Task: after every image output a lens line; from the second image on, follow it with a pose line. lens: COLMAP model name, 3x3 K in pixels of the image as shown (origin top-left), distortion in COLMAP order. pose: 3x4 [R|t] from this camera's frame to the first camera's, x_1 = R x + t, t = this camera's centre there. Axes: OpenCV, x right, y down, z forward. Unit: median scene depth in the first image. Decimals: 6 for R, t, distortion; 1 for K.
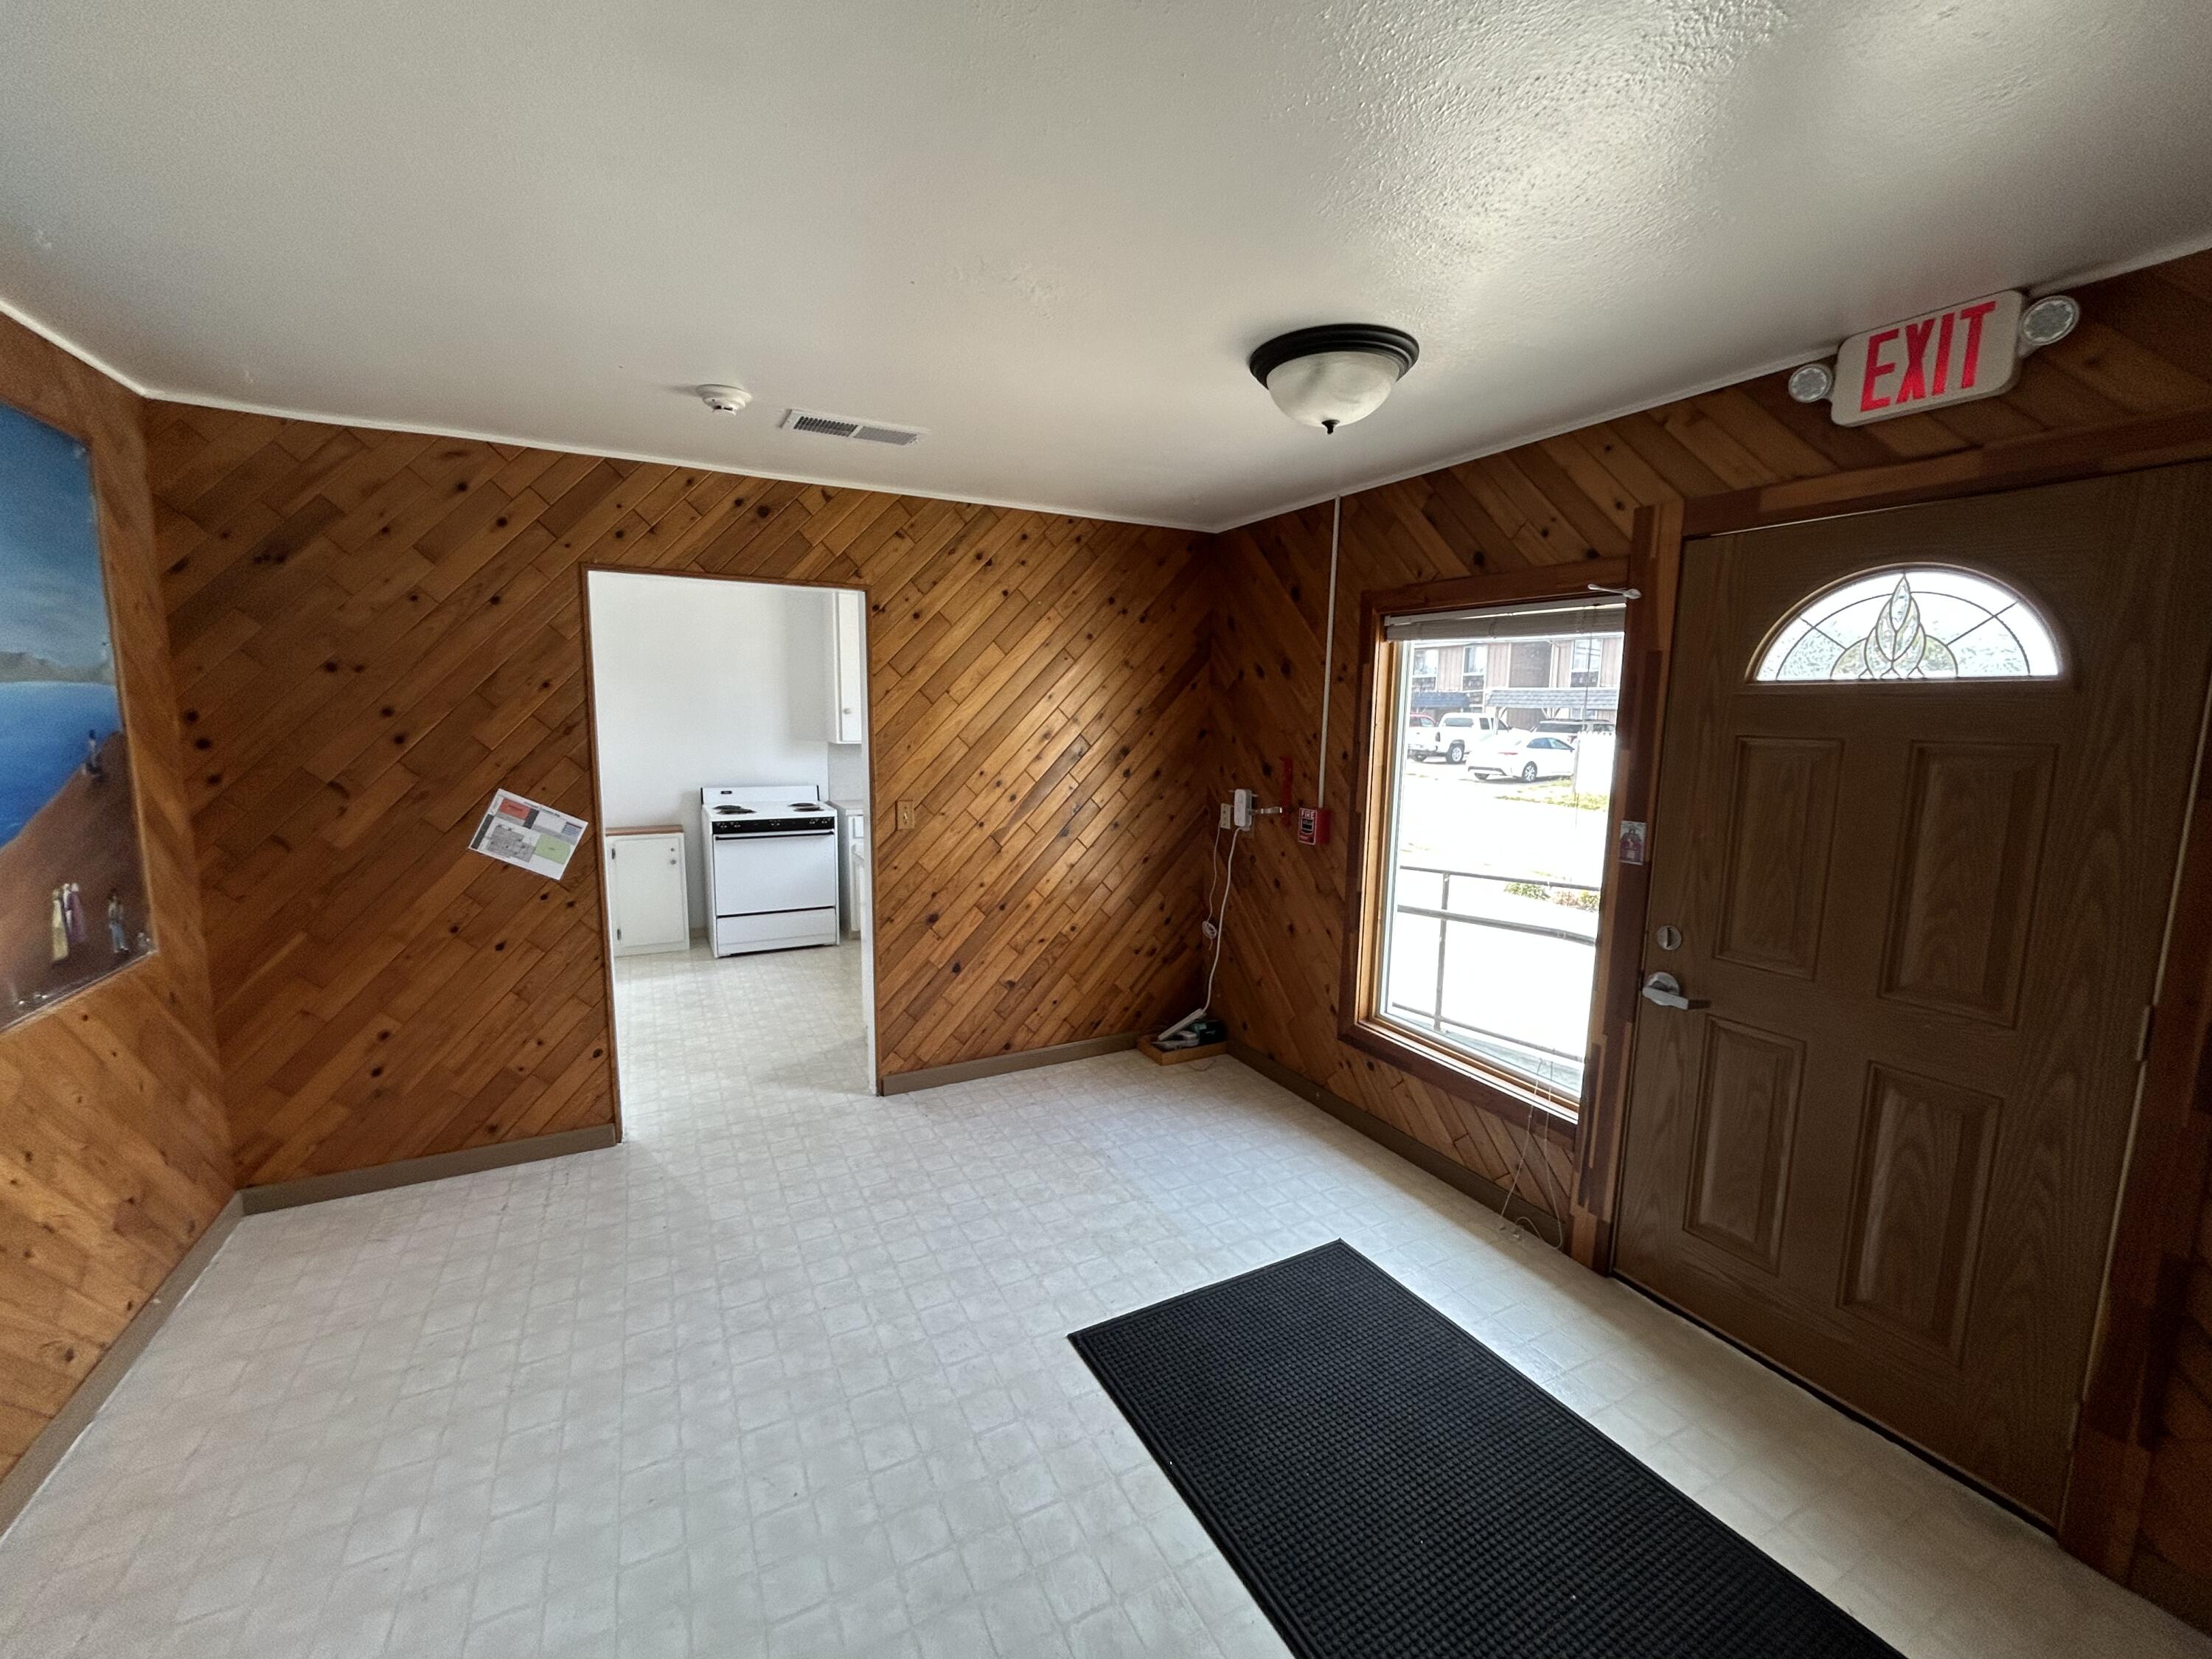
lens RADIAL K [[888.2, 0, 1103.5], [0, 888.2, 829.0], [0, 0, 1]] dist [0.002326, -0.000332]
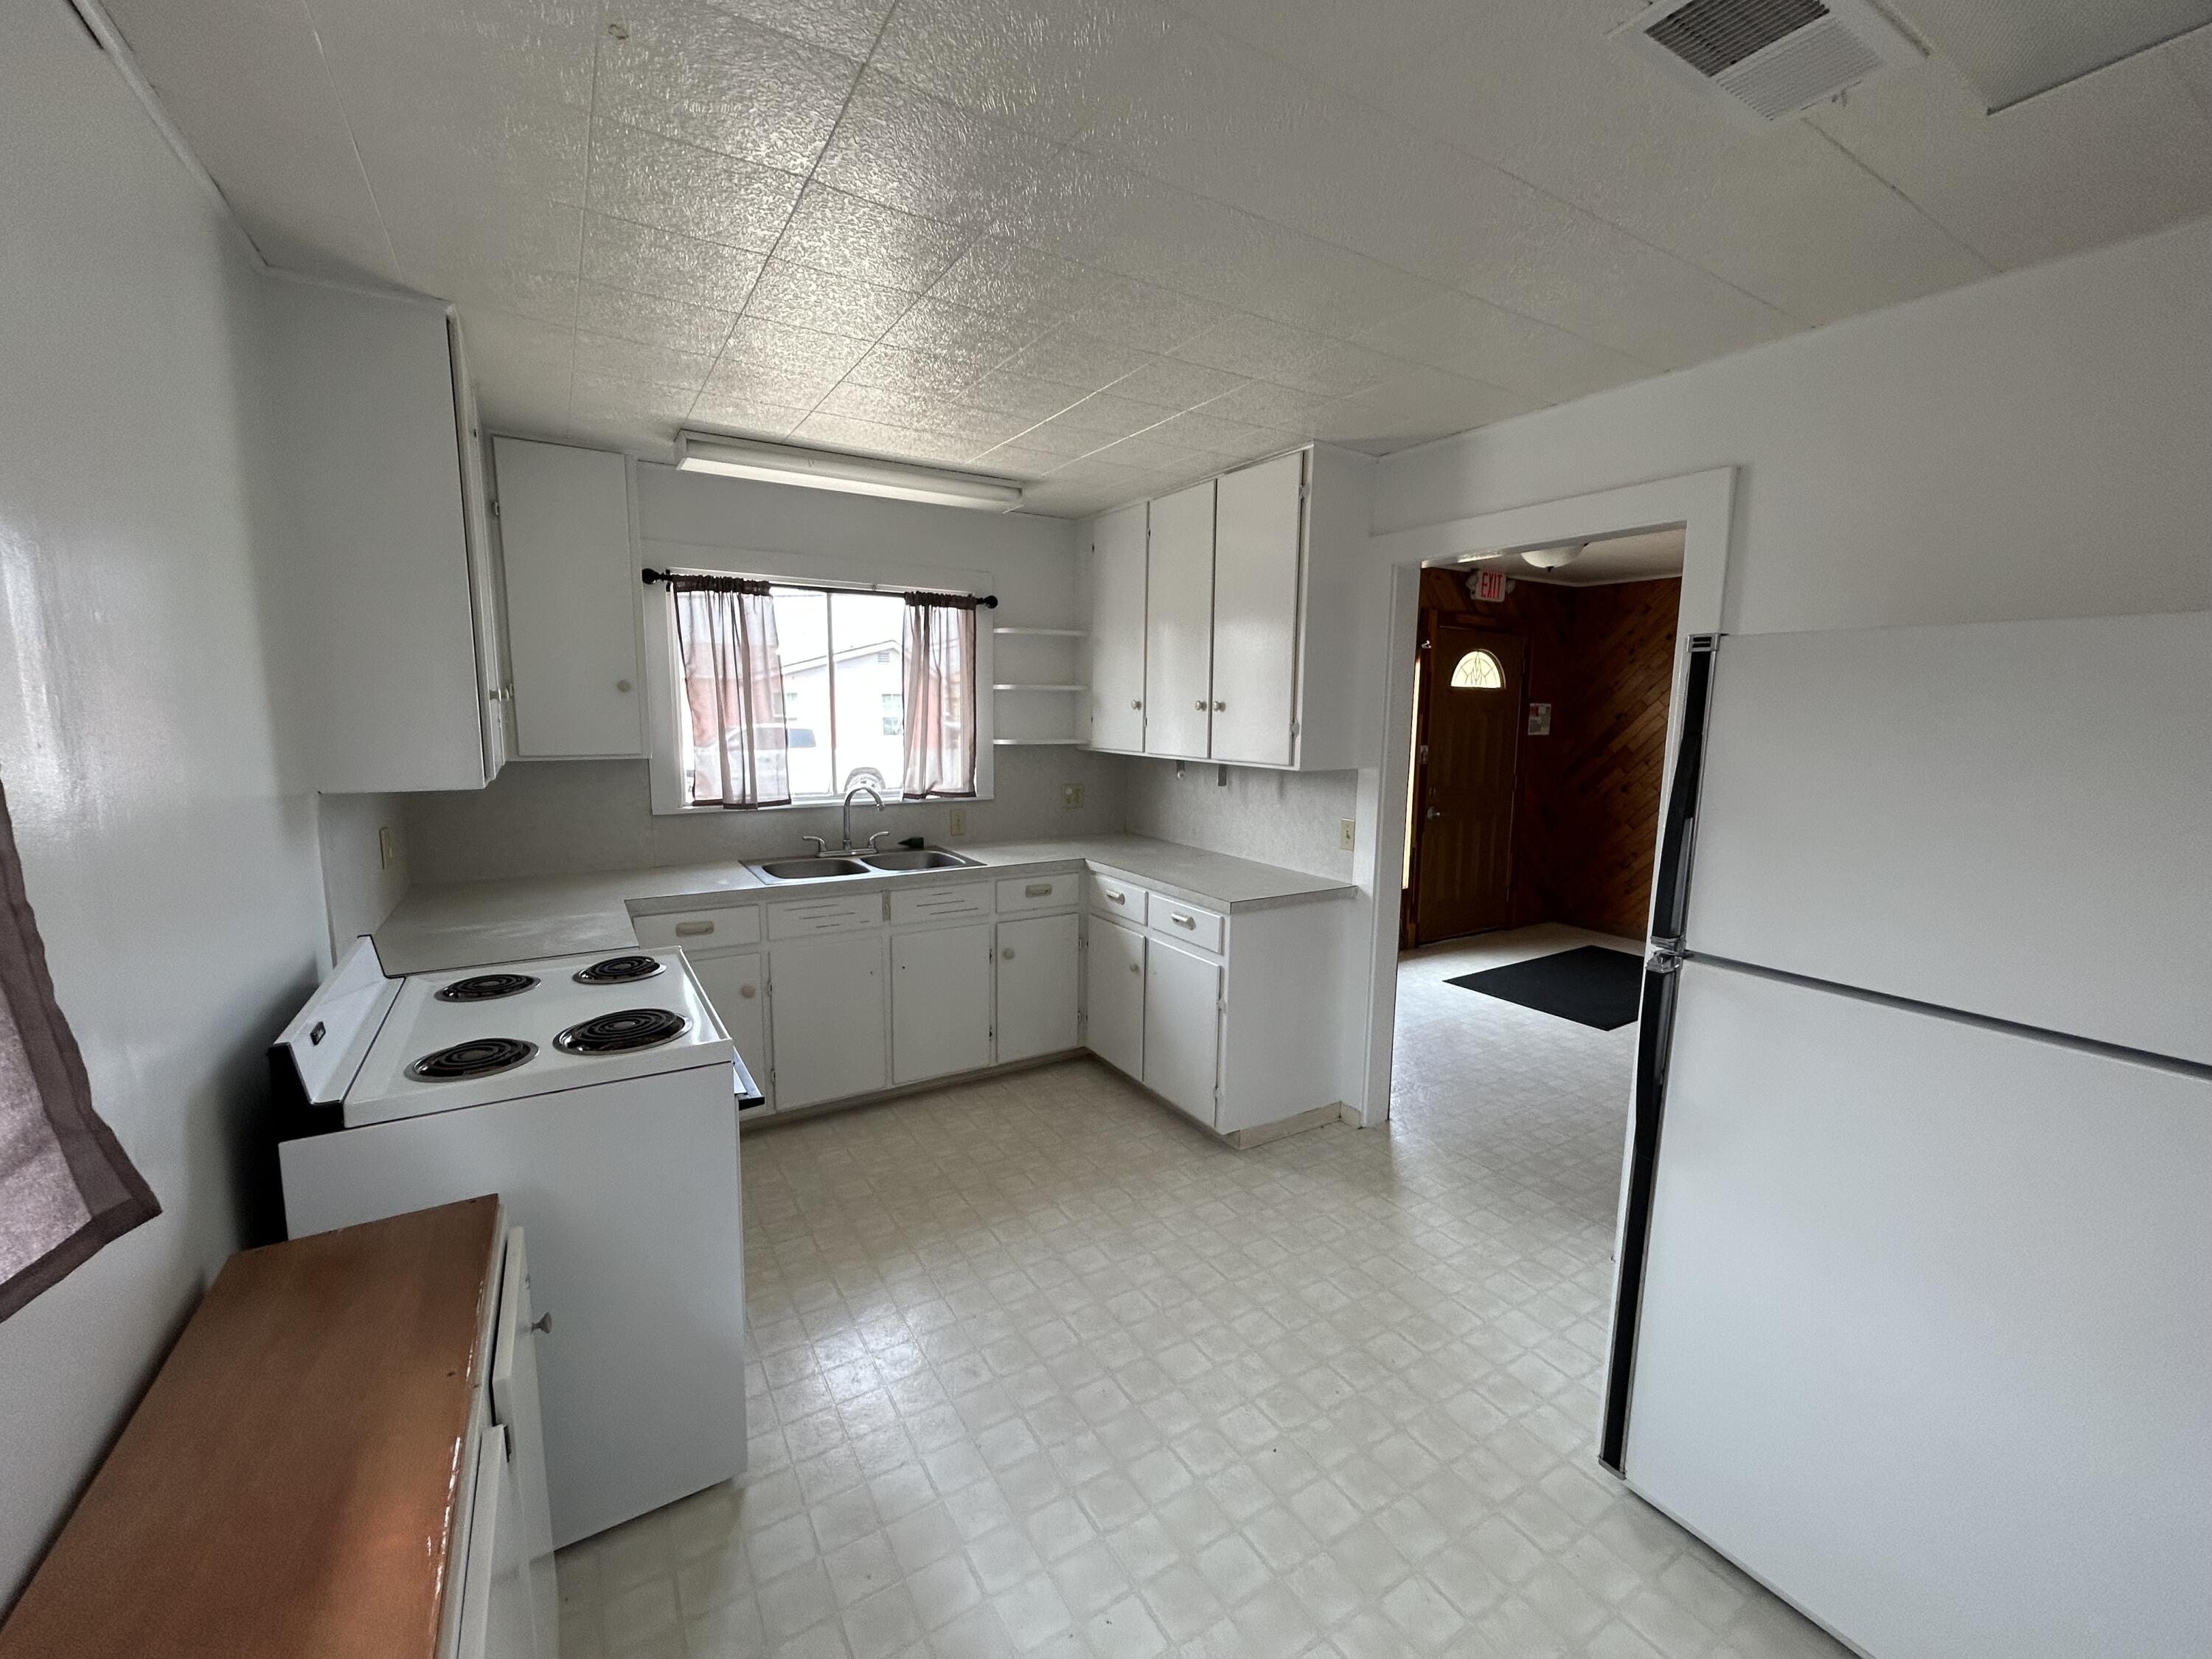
lens RADIAL K [[888.2, 0, 1099.9], [0, 888.2, 830.5], [0, 0, 1]] dist [0.002326, -0.000332]
pose [[-0.060086, -0.154069, 0.986231, -2.055804], [0.123183, 0.979320, 0.160494, -0.330563], [-0.990563, 0.131130, -0.039865, 2.421988]]
